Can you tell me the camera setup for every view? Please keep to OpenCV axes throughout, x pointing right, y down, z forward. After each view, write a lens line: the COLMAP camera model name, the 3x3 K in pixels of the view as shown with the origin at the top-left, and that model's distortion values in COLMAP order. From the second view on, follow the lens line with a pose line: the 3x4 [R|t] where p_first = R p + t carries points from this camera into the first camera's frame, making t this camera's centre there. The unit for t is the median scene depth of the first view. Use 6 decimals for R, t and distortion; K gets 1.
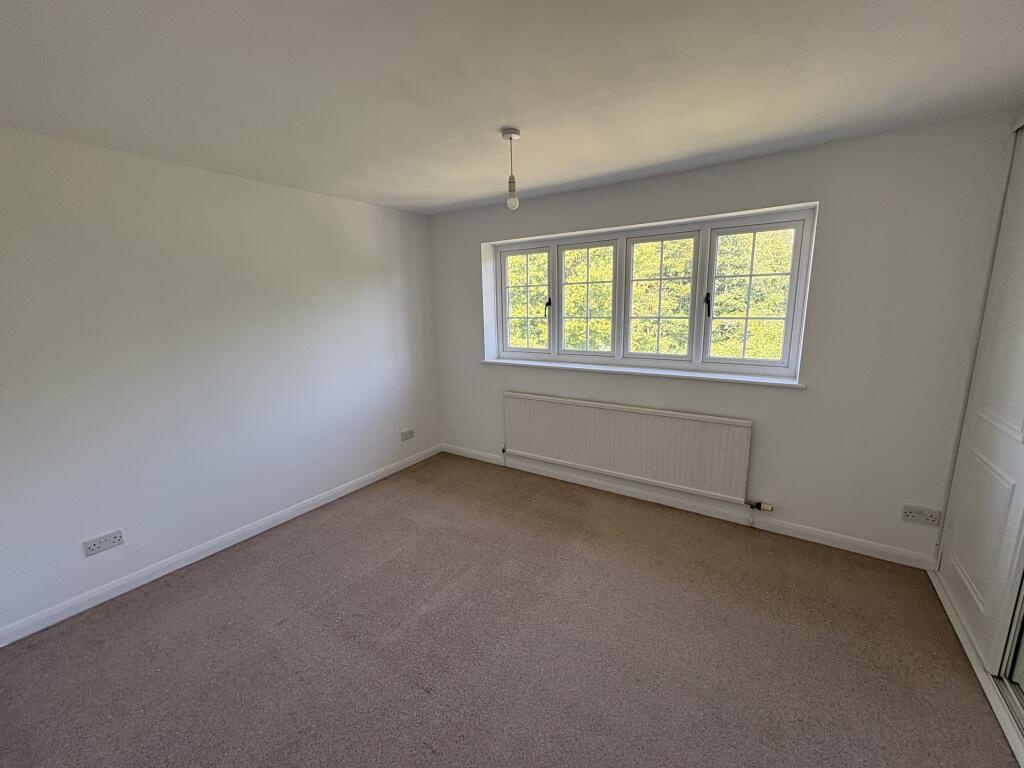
lens RADIAL K [[415.3, 0, 519.5], [0, 415.3, 387.8], [0, 0, 1]] dist [0.000578, 0.000683]
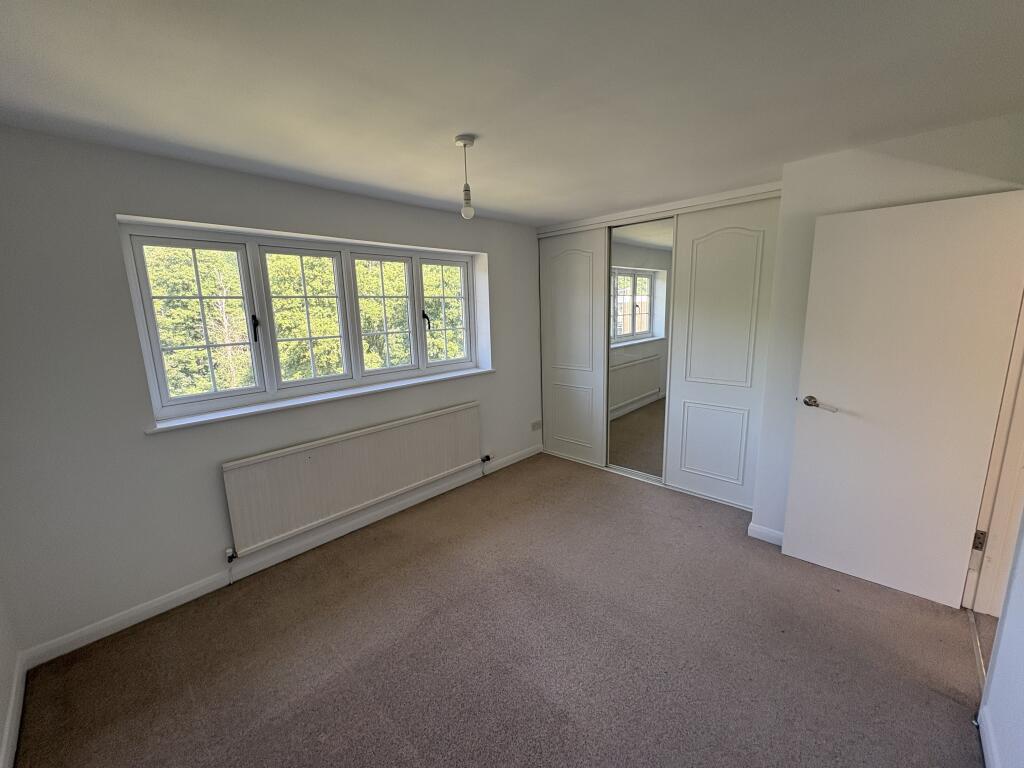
lens RADIAL K [[415.3, 0, 513.2], [0, 415.3, 384.0], [0, 0, 1]] dist [0.000578, 0.000683]
pose [[0.163621, -0.150840, 0.974923, -0.699542], [0.240695, 0.964480, 0.108829, -0.087113], [-0.956710, 0.216852, 0.194116, 0.537432]]
